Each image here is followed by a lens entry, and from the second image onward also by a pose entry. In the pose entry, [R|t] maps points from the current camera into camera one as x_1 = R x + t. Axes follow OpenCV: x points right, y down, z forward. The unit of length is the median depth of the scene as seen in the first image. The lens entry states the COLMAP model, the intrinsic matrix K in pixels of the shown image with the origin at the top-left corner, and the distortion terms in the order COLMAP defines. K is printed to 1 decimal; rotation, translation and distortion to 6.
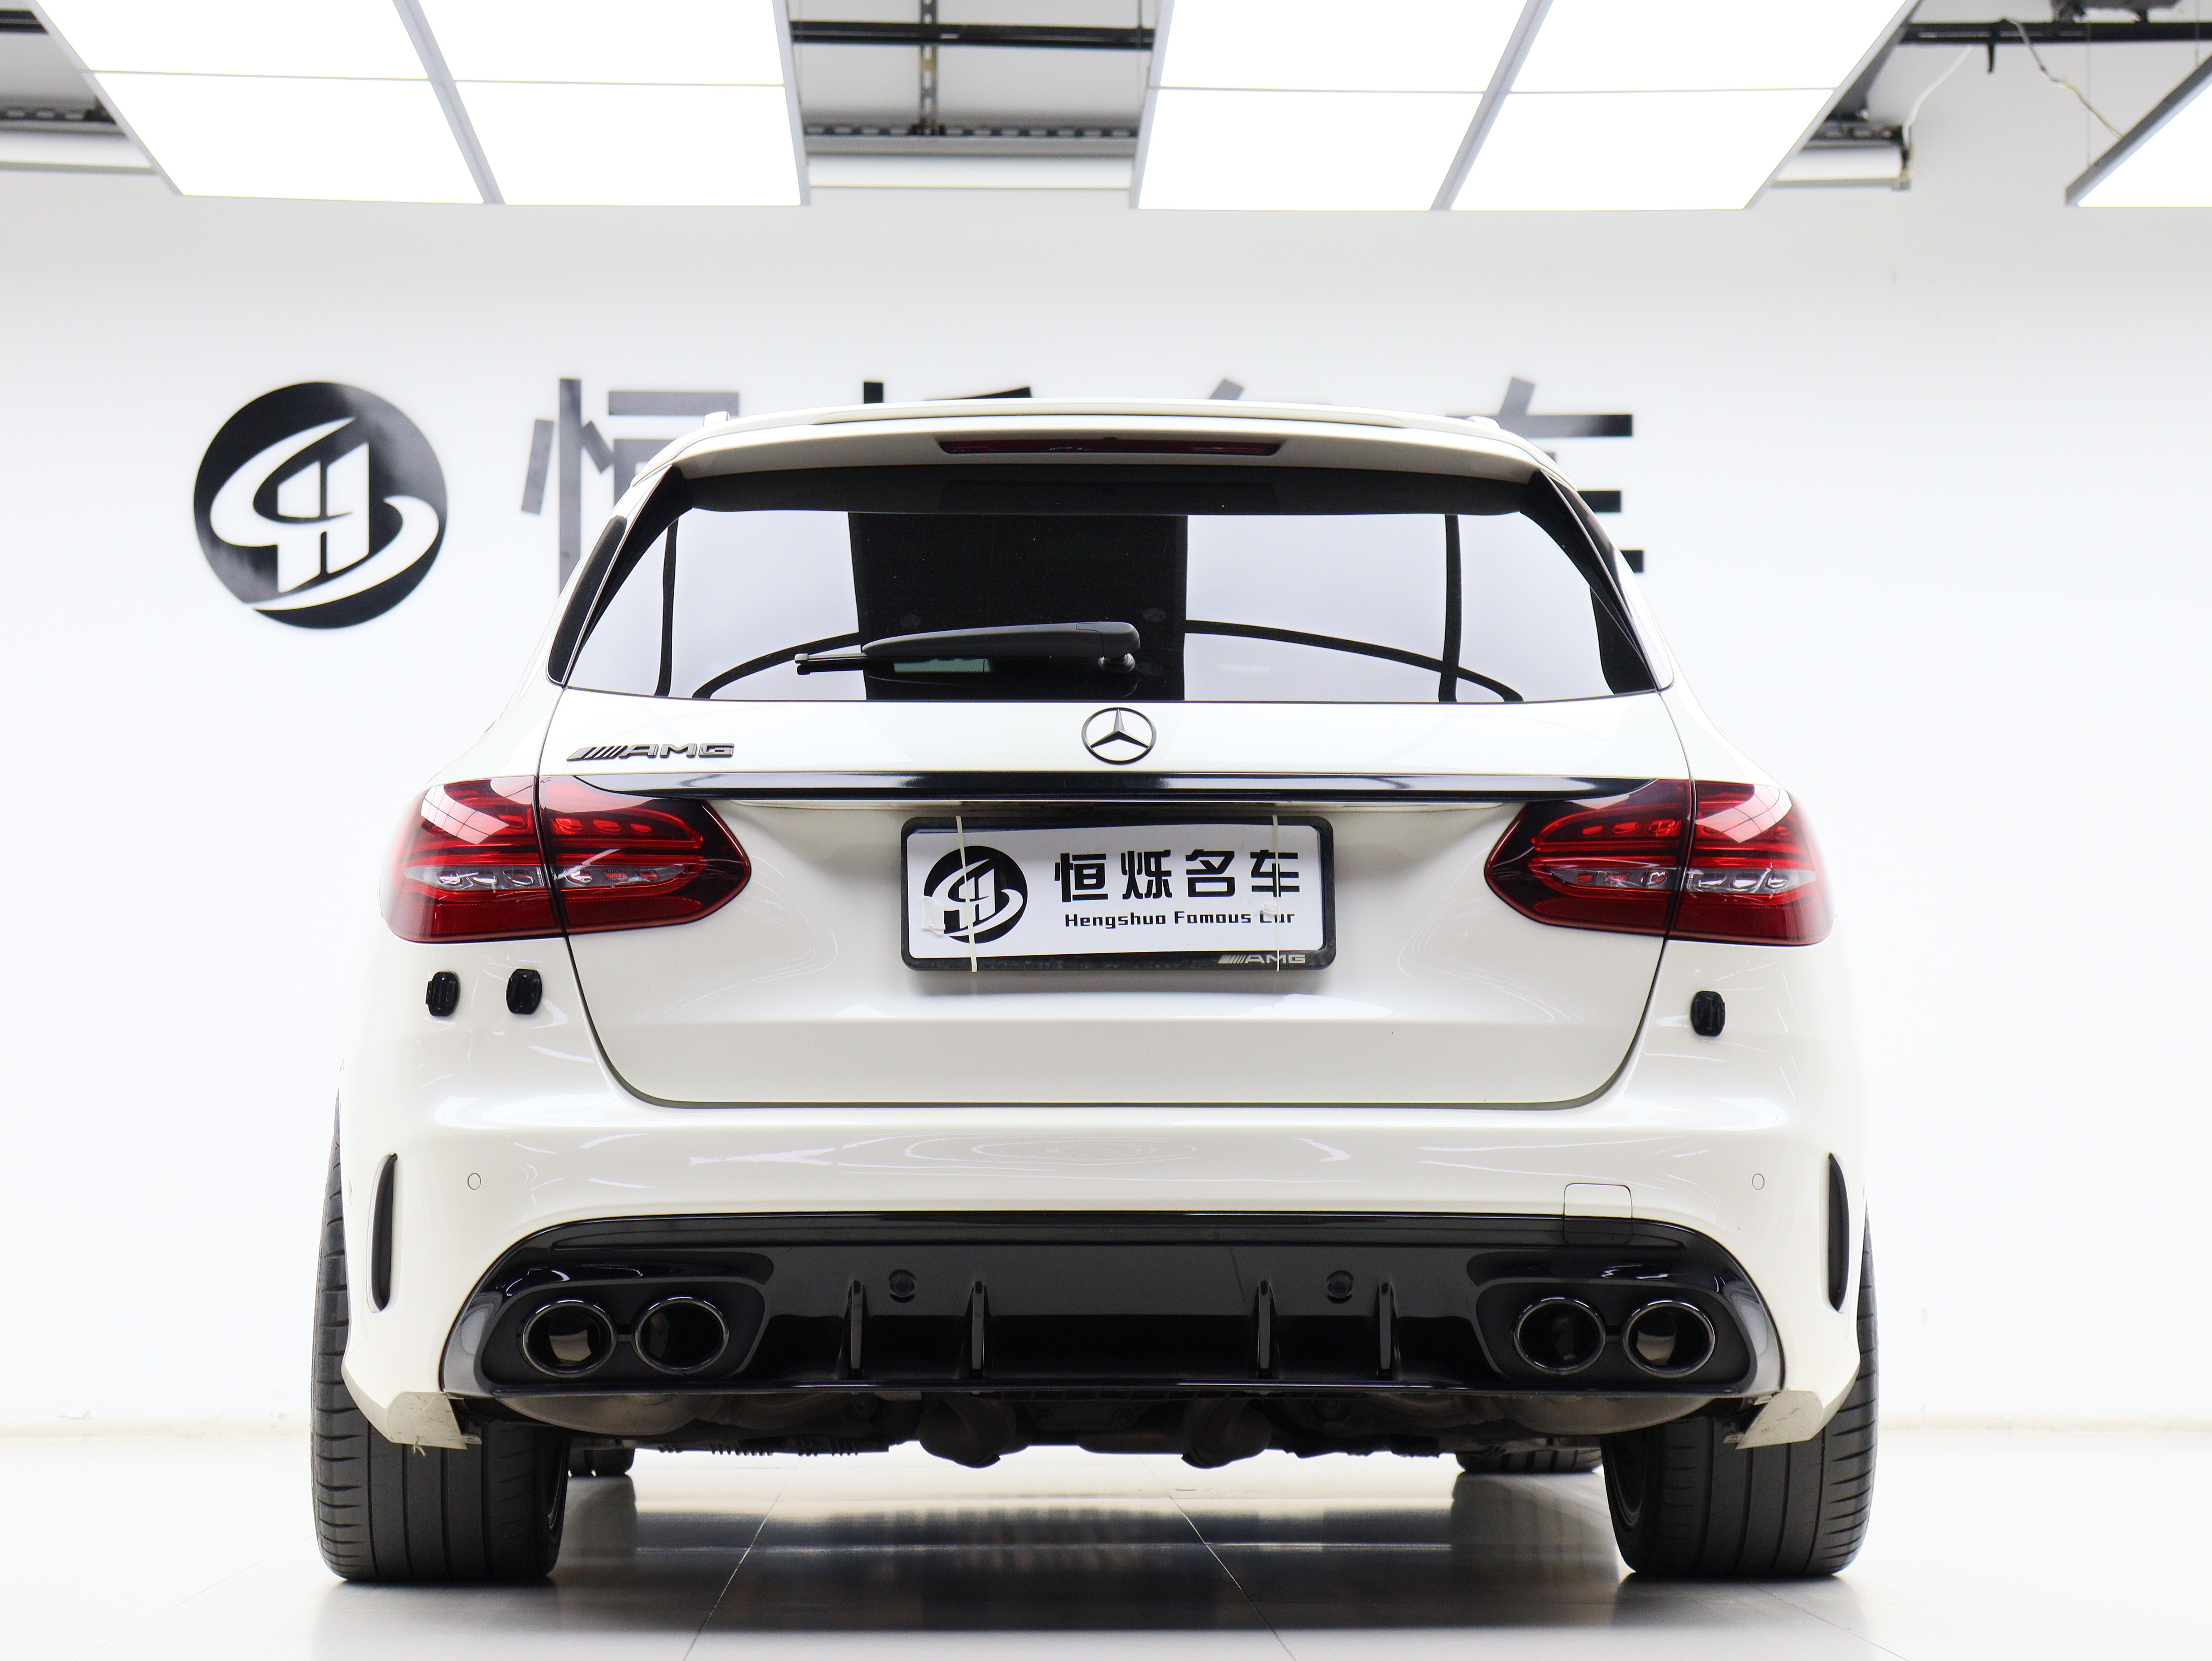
lens RADIAL K [[5620.1, 0, 1101.2], [0, 5620.1, 837.7], [0, 0, 1]] dist [0.350893, 0.000000]
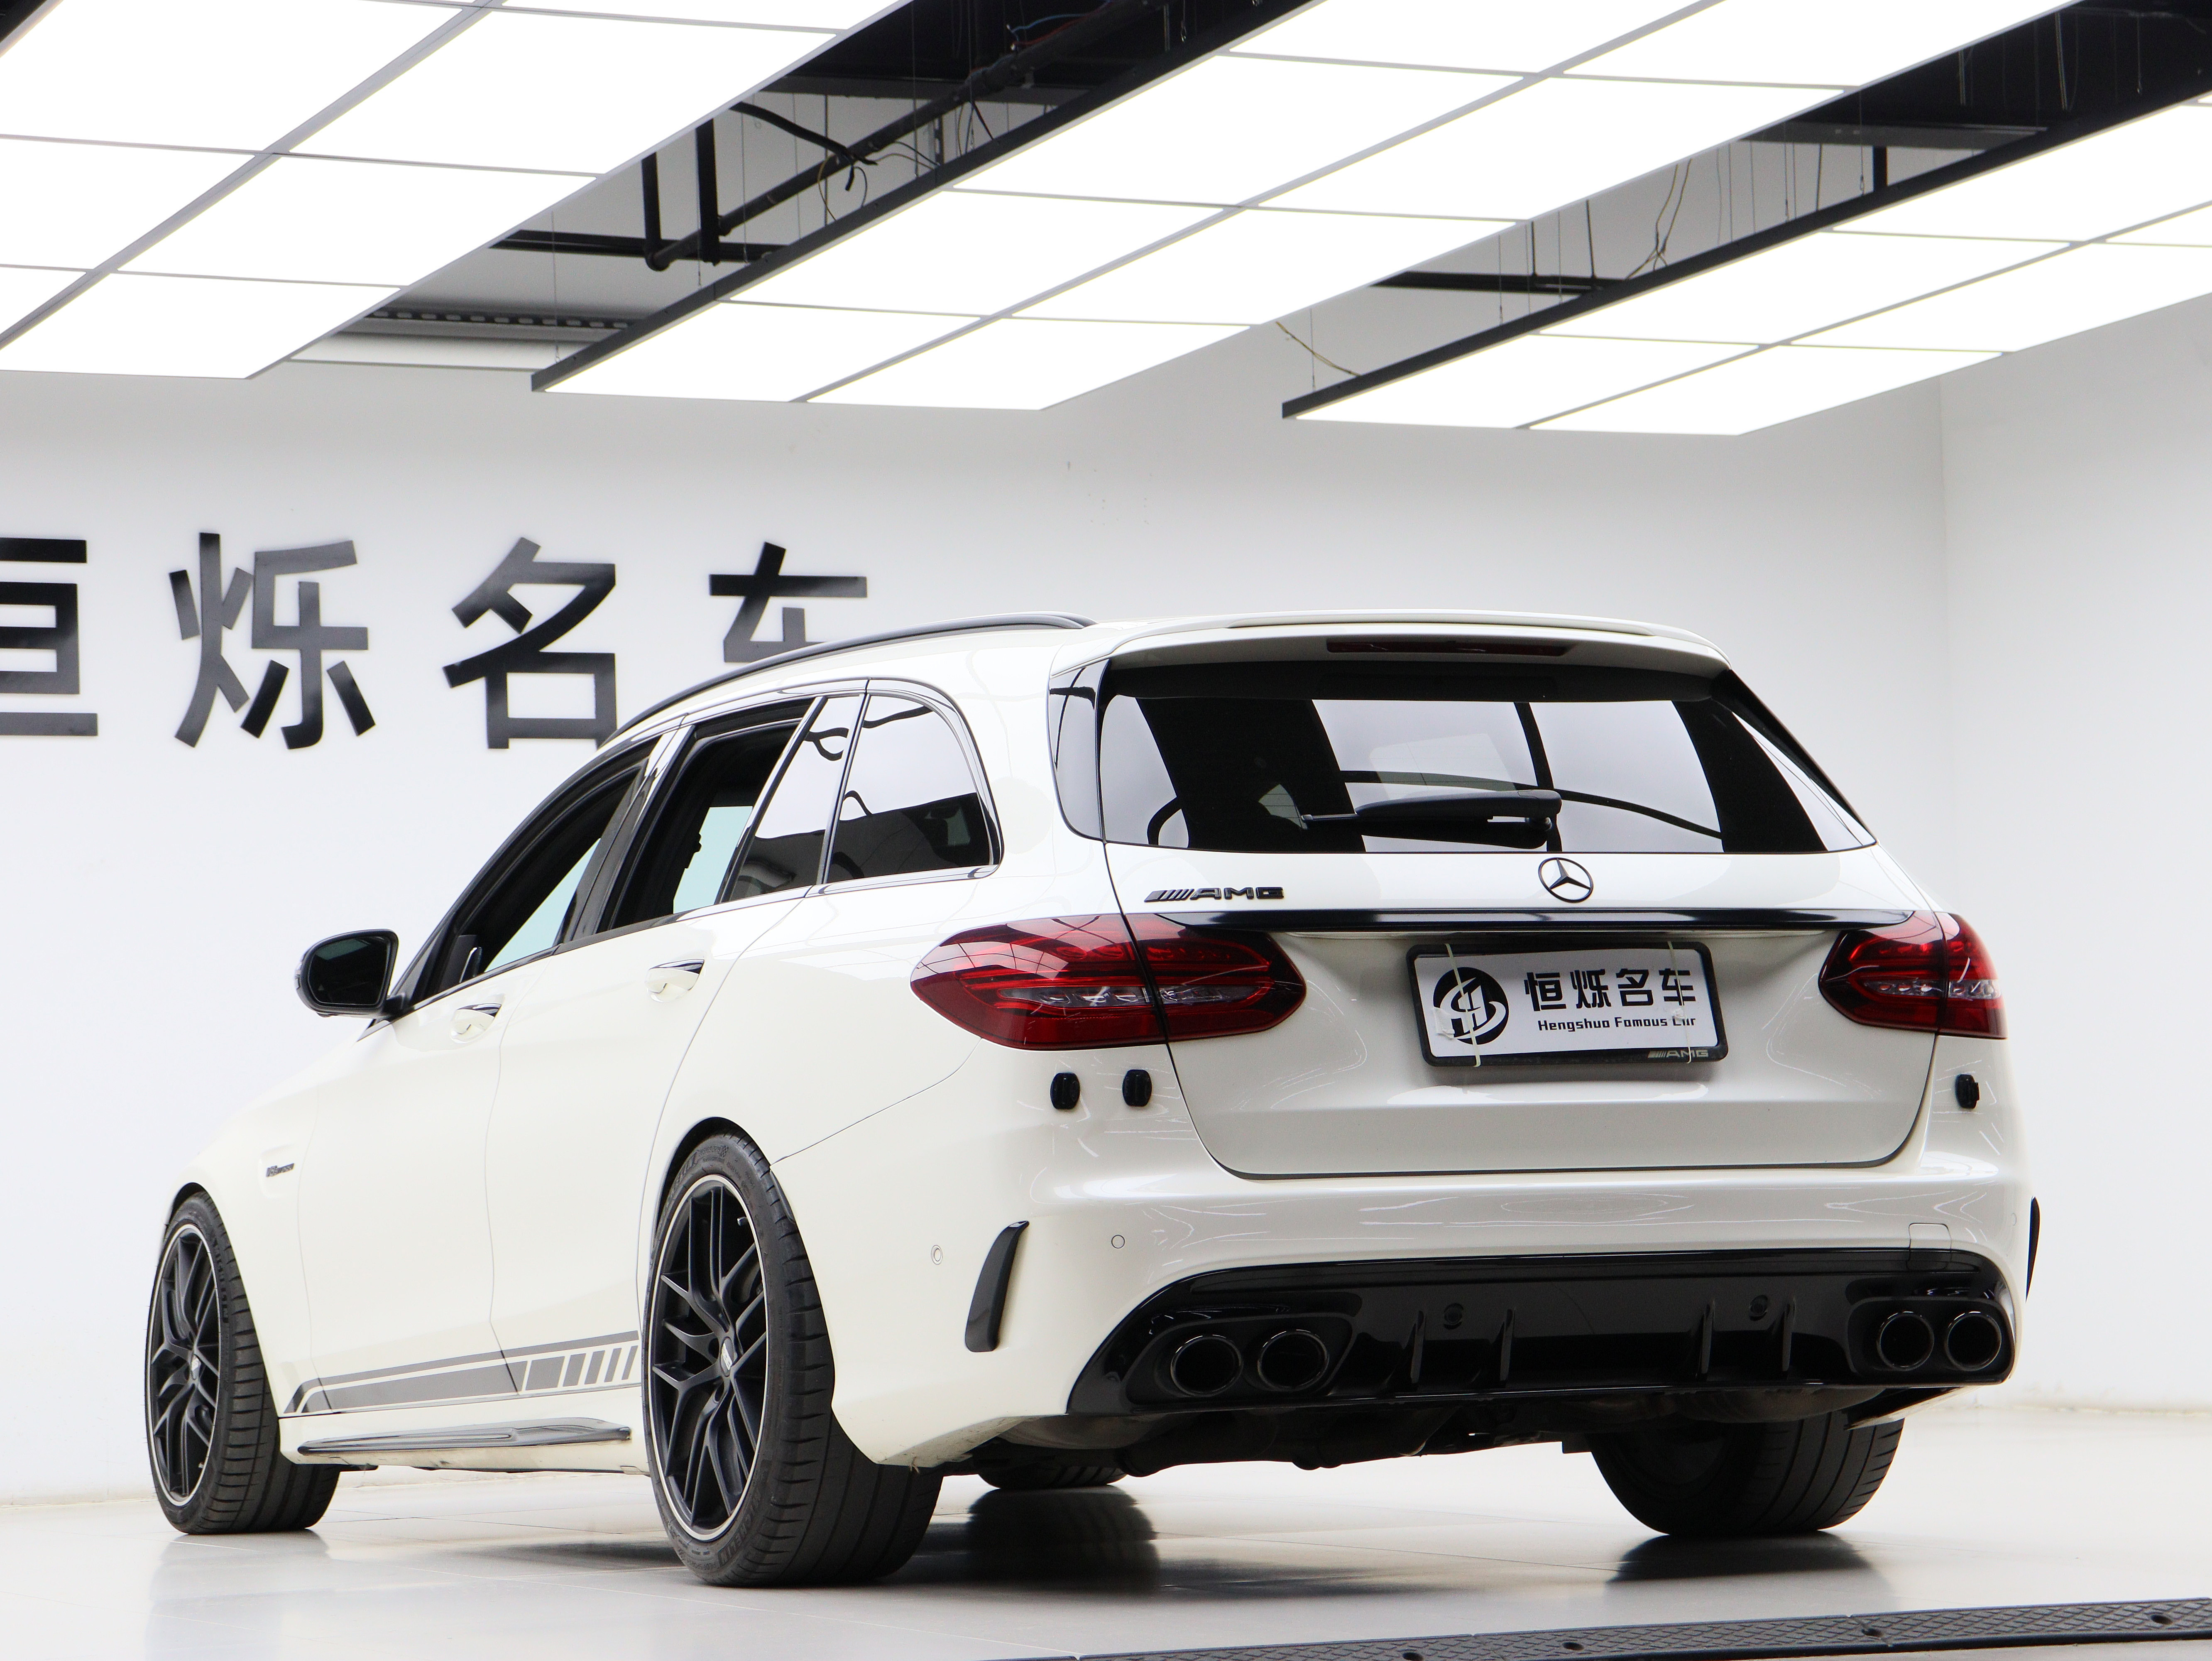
lens RADIAL K [[5499.3, 0, 1101.9], [0, 5499.3, 829.7], [0, 0, 1]] dist [0.311006, 0.000000]
pose [[0.930826, -0.000135, 0.365463, -0.550975], [0.006657, 0.999840, -0.016587, -0.009477], [-0.365402, 0.017872, 0.930678, -0.123062]]
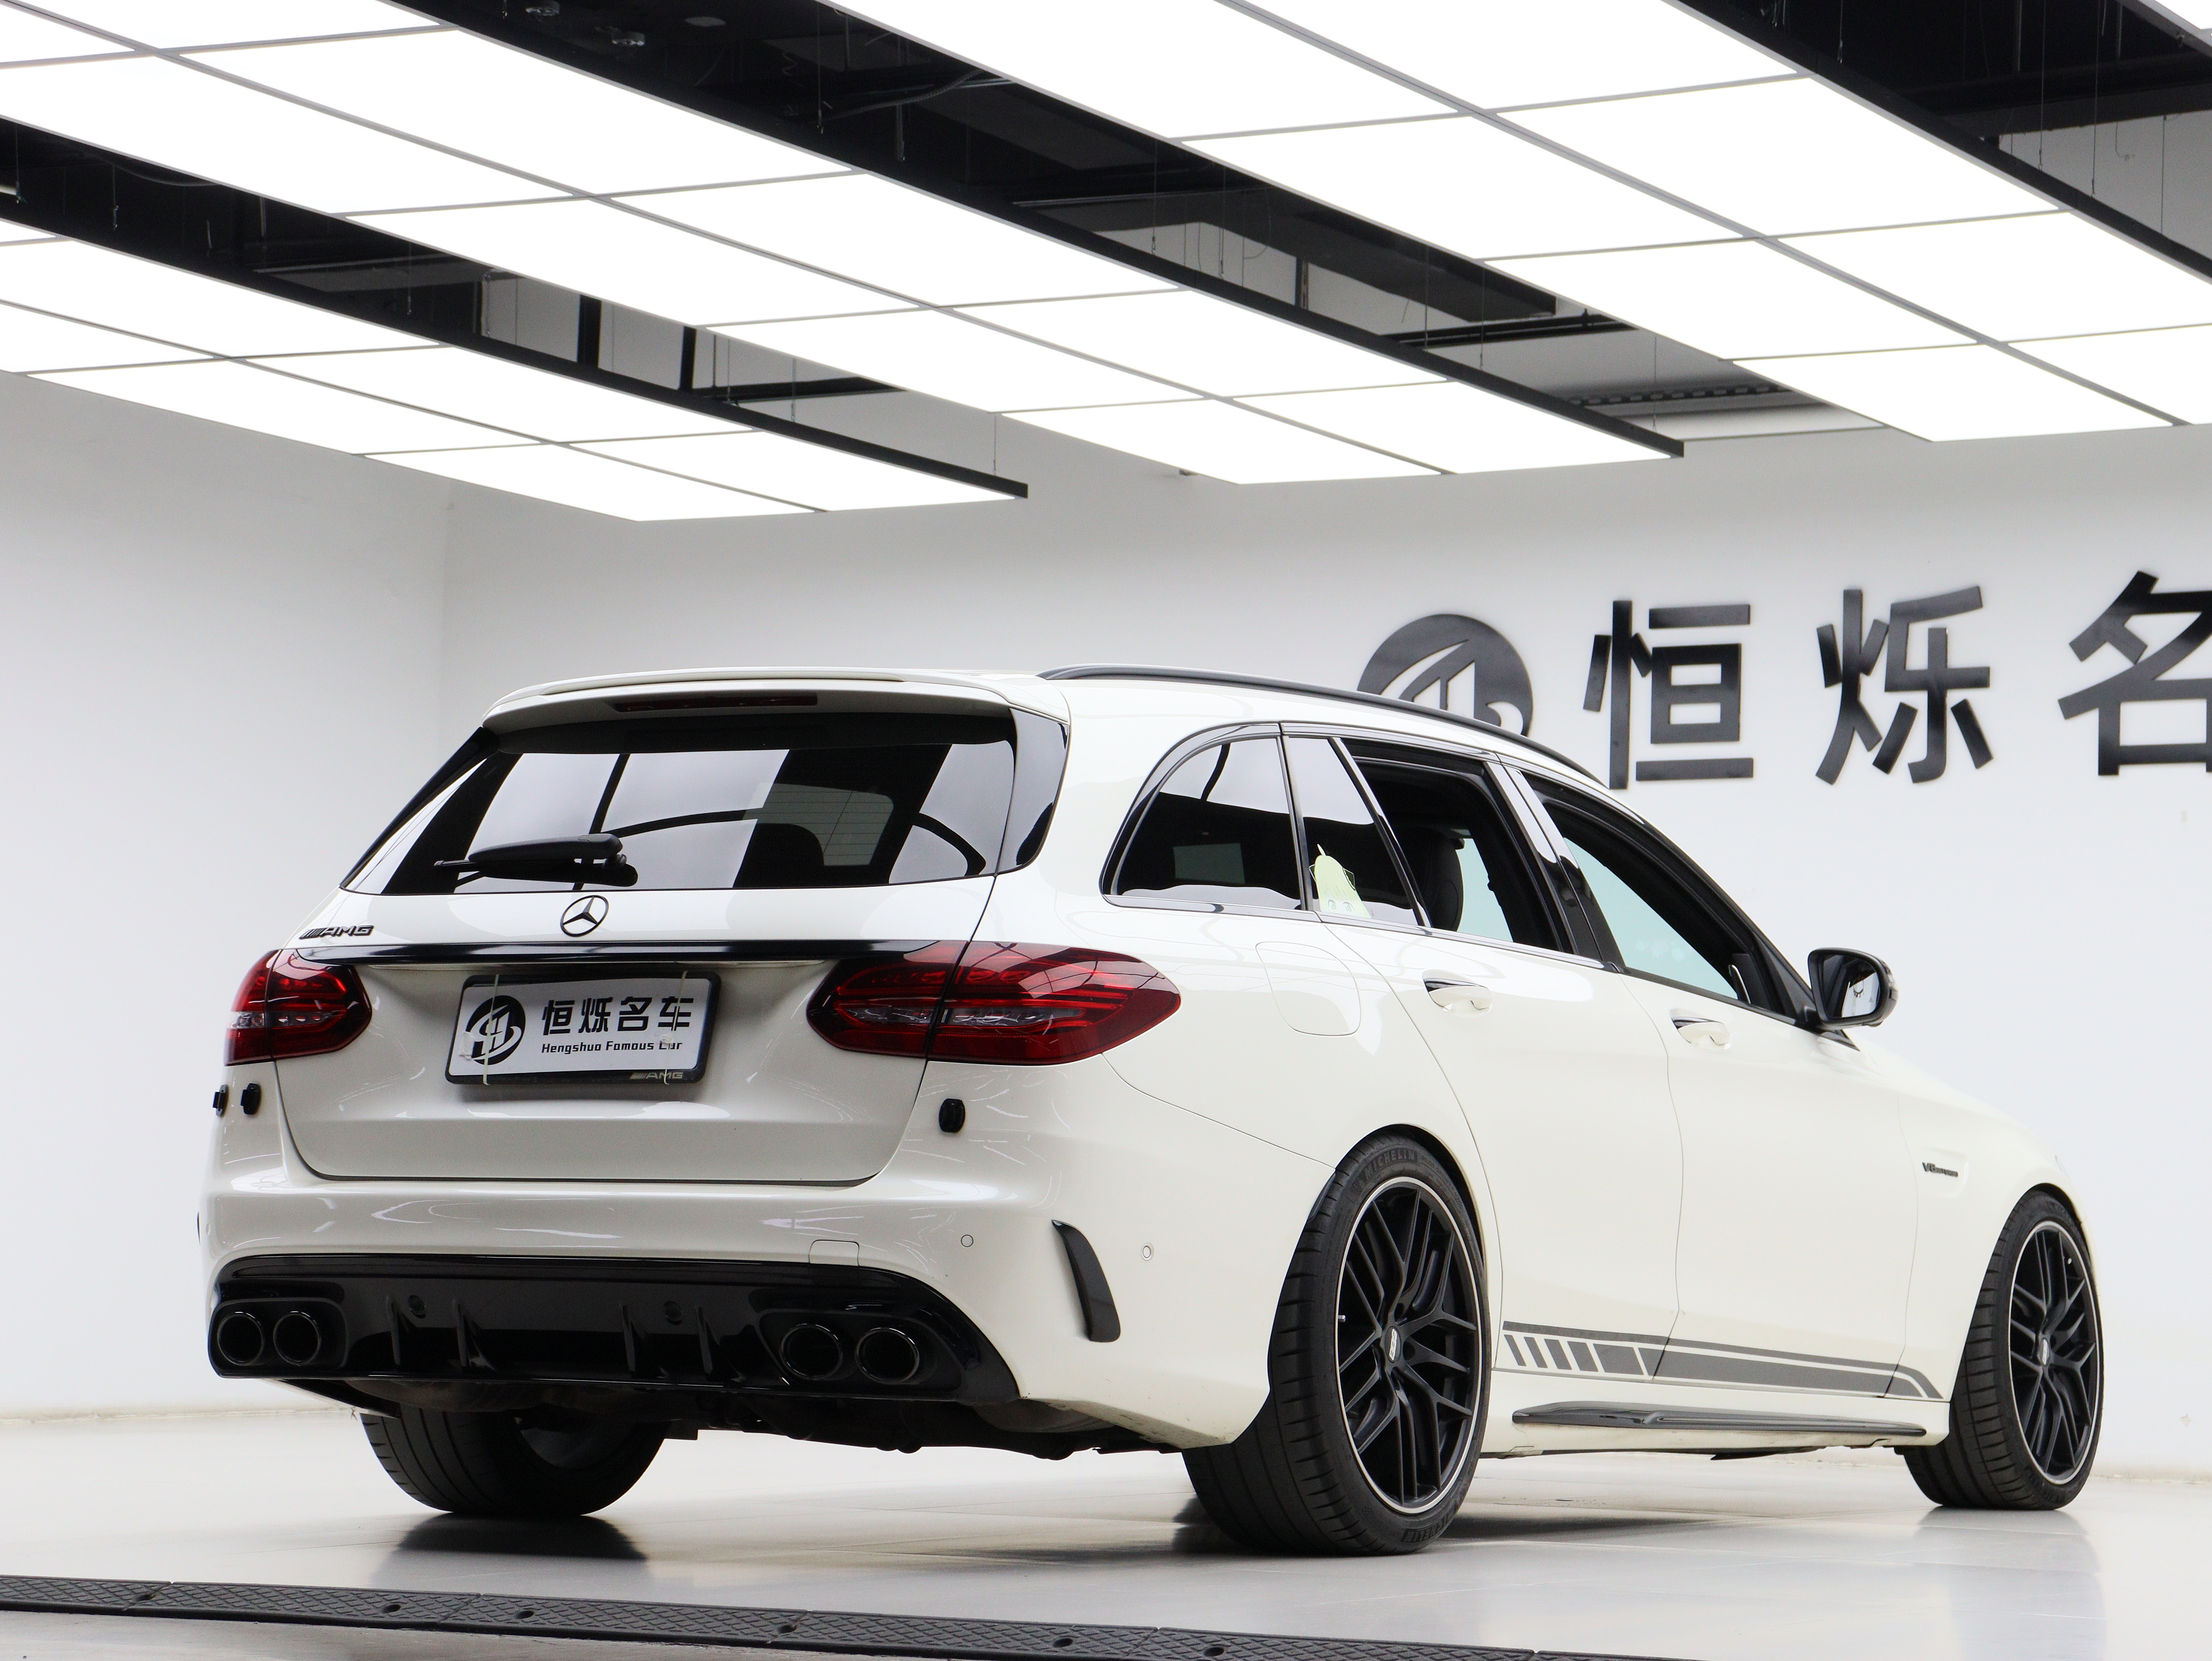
lens RADIAL K [[5023.6, 0, 1116.6], [0, 5023.6, 843.3], [0, 0, 1]] dist [0.235129, 0.000000]
pose [[0.858670, -0.022566, -0.512032, 0.759787], [0.011195, 0.999618, -0.025280, -0.003016], [0.512406, 0.015975, 0.858594, -0.008700]]
